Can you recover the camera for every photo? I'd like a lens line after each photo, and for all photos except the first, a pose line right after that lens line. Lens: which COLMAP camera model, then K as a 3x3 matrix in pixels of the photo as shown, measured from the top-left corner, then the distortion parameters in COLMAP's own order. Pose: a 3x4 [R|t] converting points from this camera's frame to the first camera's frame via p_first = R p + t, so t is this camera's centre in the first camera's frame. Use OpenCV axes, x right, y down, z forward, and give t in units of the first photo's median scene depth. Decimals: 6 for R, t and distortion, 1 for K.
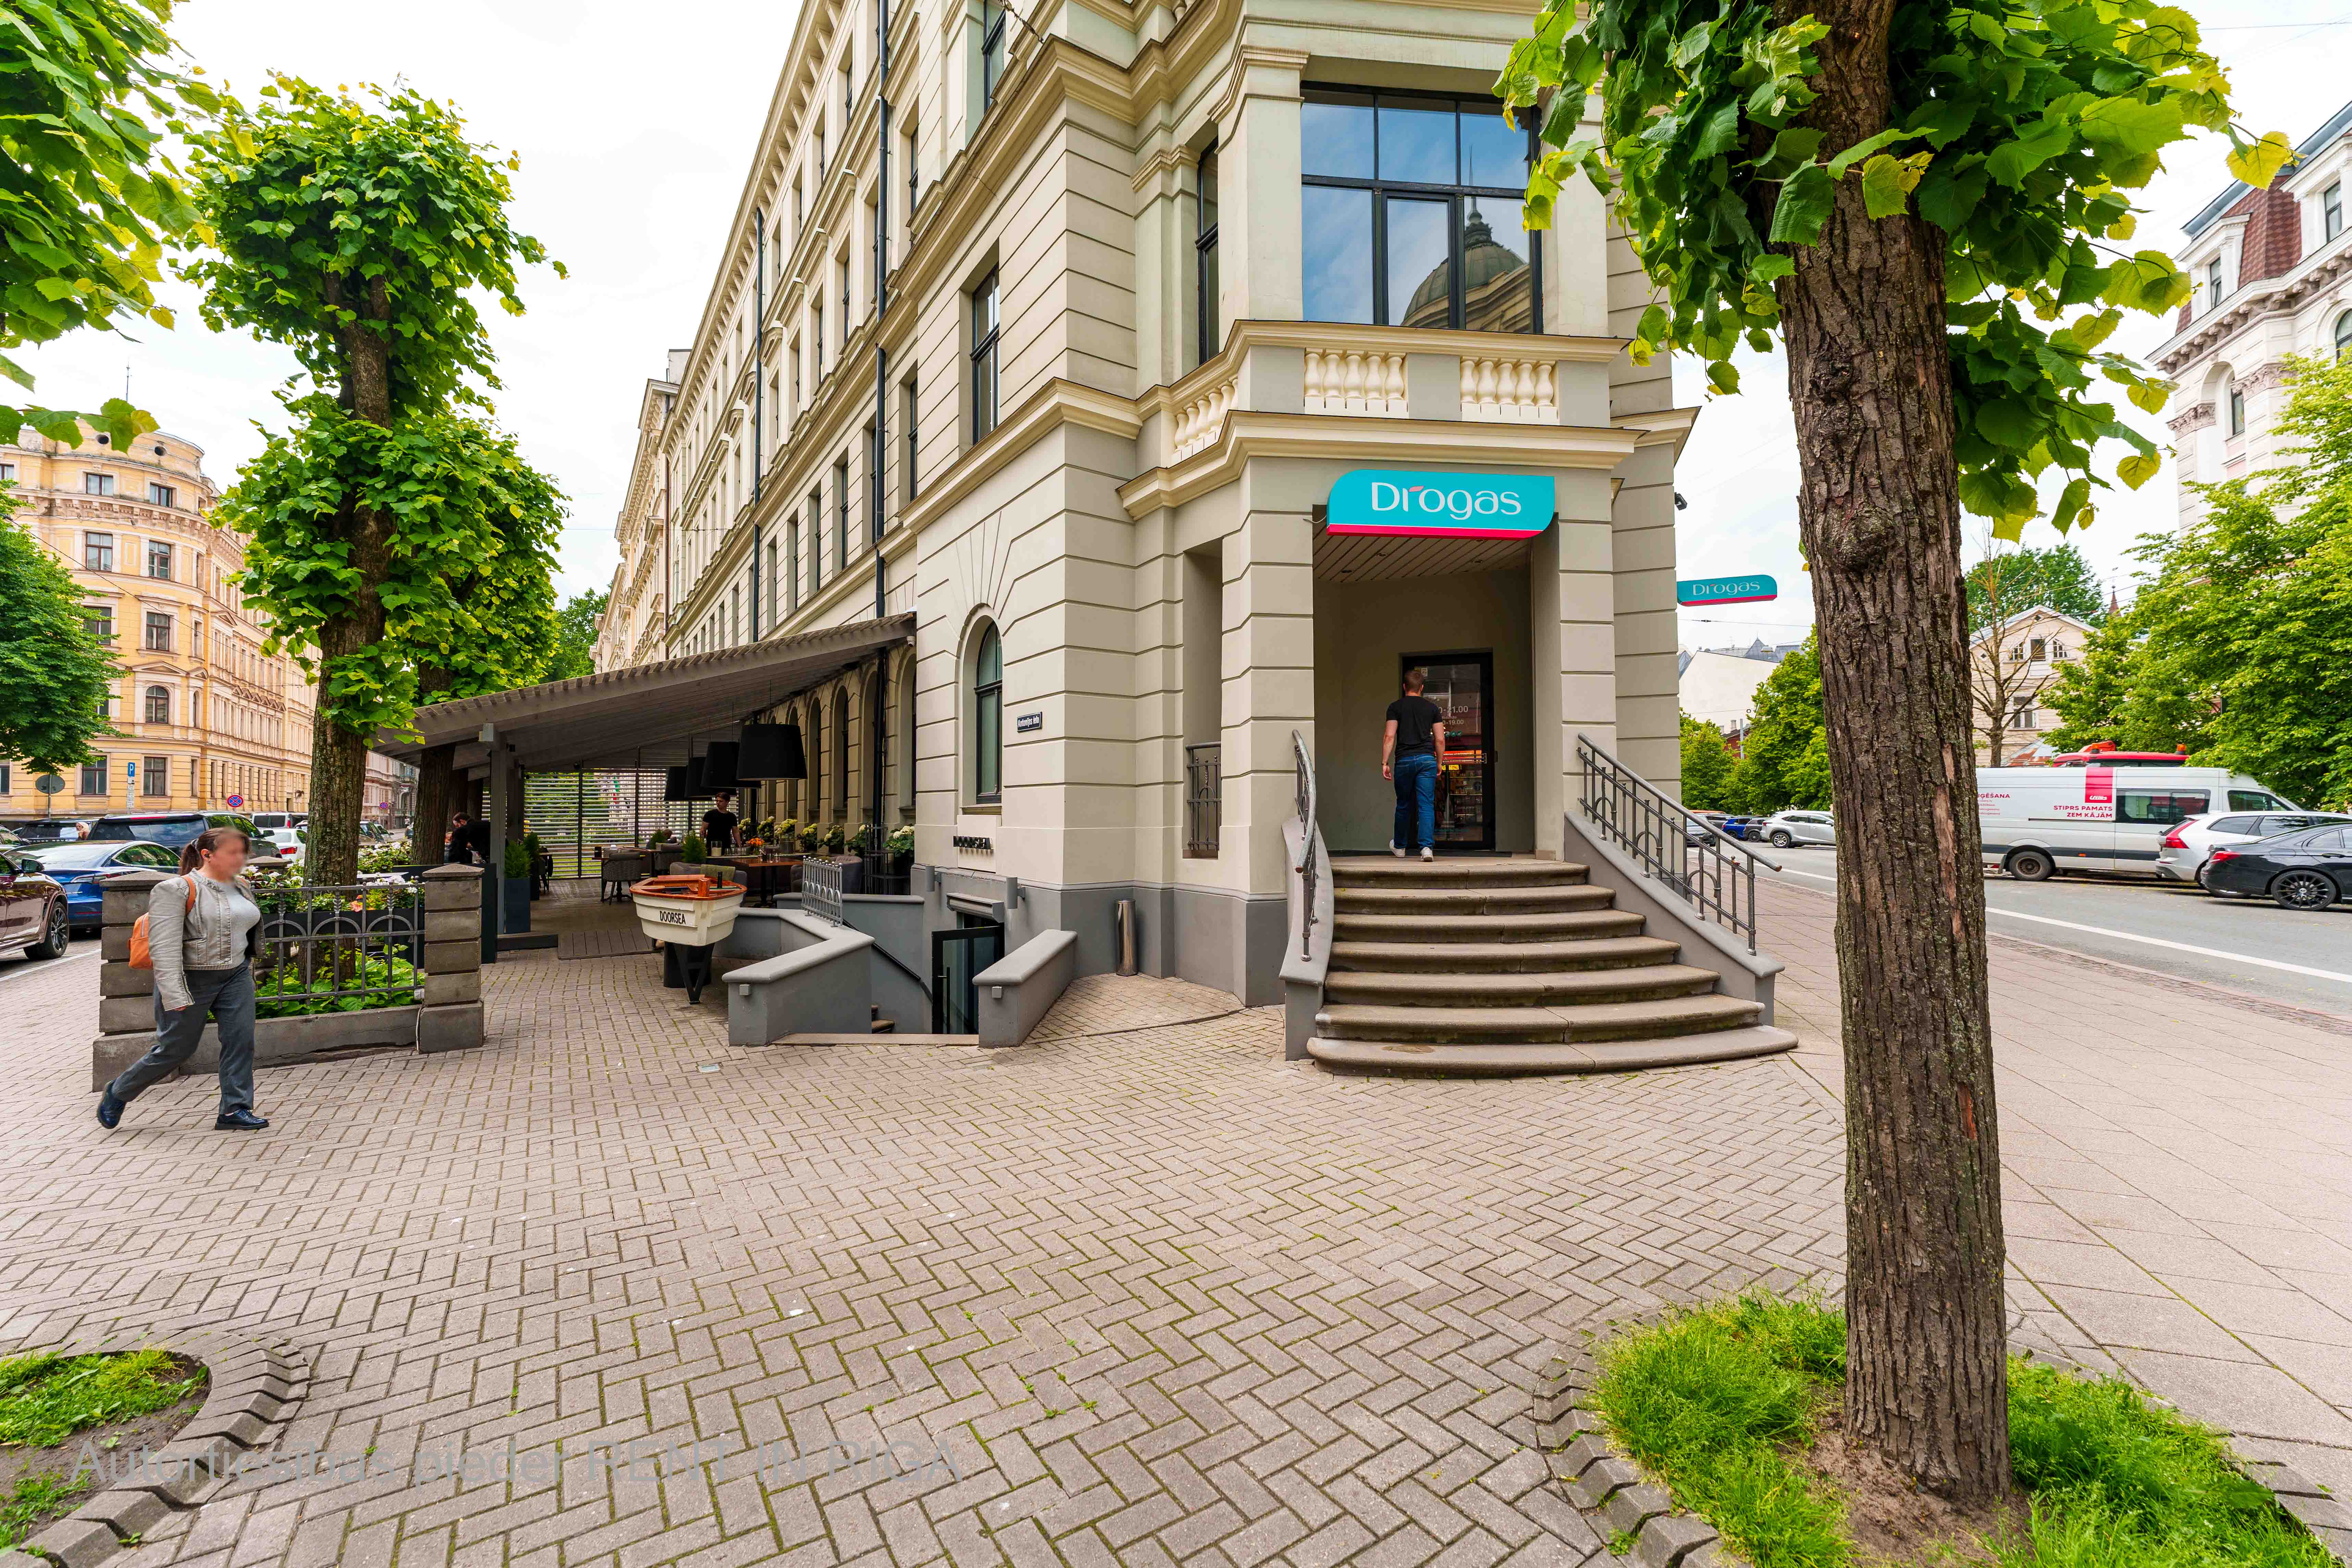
lens RADIAL K [[950.7, 0, 1163.8], [0, 950.7, 799.9], [0, 0, 1]] dist [0.002651, 0.000086]
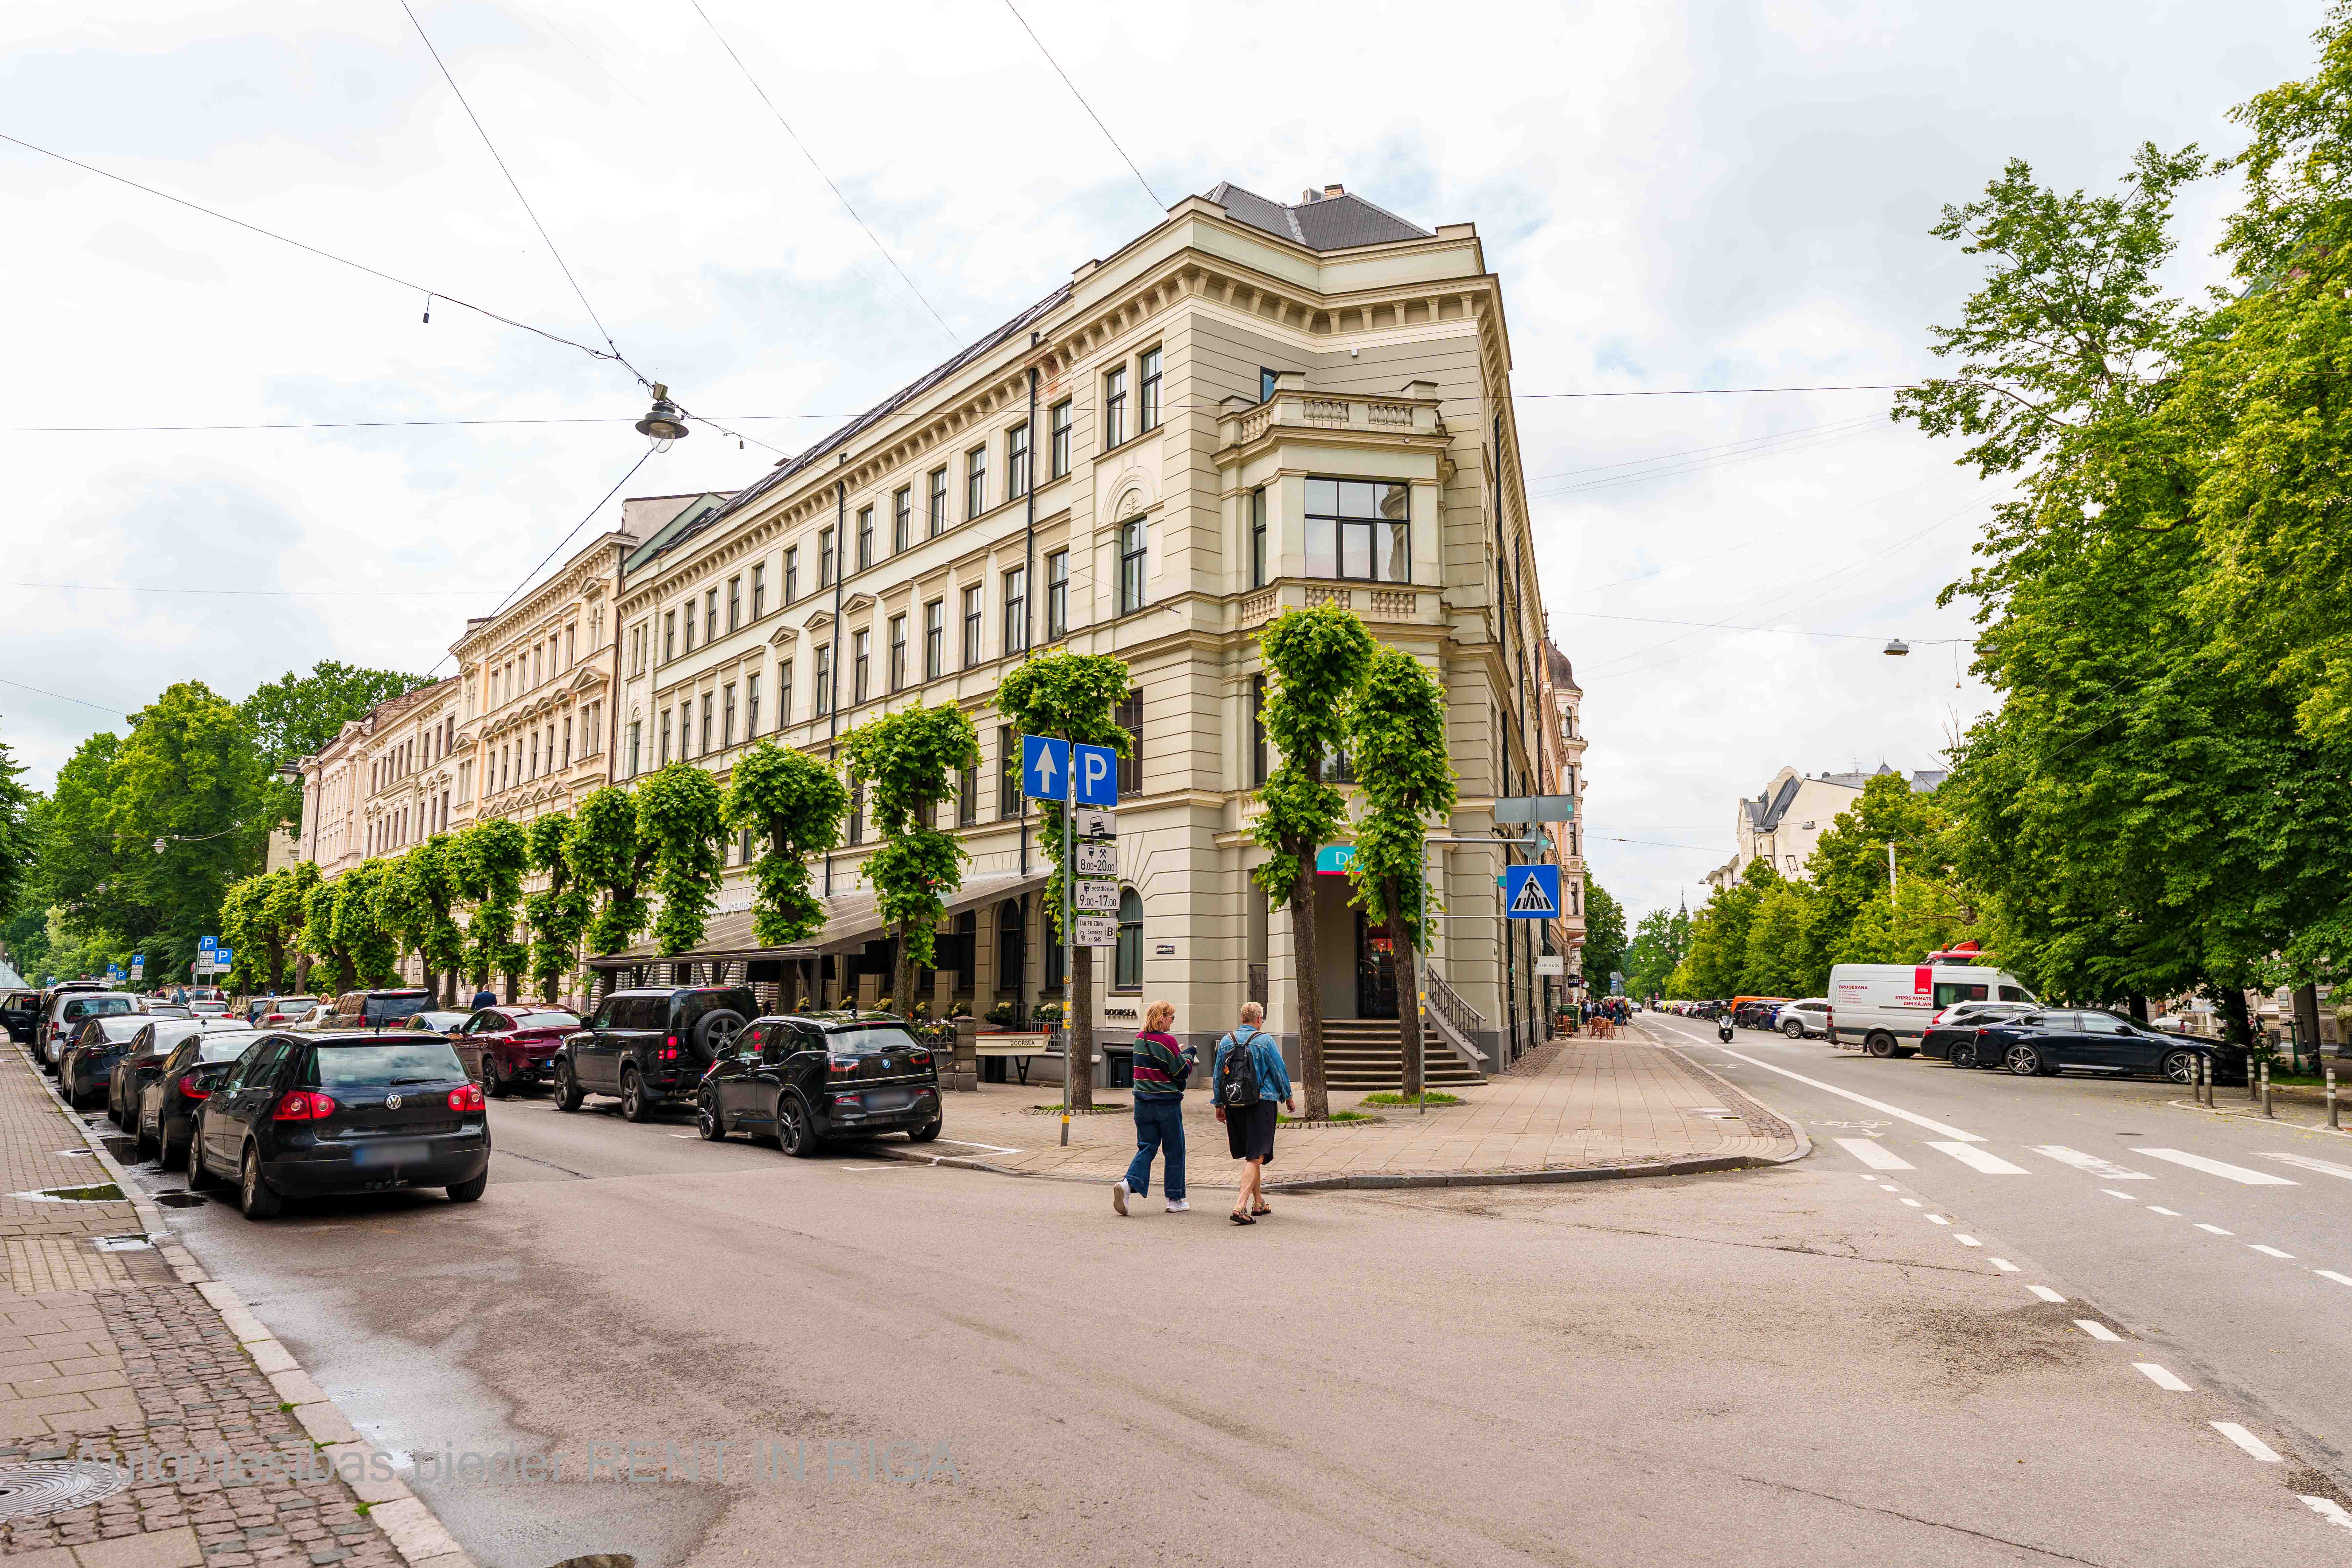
lens RADIAL K [[1566.6, 0, 1169.2], [0, 1566.6, 771.4], [0, 0, 1]] dist [0.004321, -0.000114]
pose [[0.996585, 0.018857, 0.080396, -0.378068], [-0.008435, 0.991731, -0.128058, -0.030853], [-0.082146, 0.126943, 0.988503, -2.103977]]
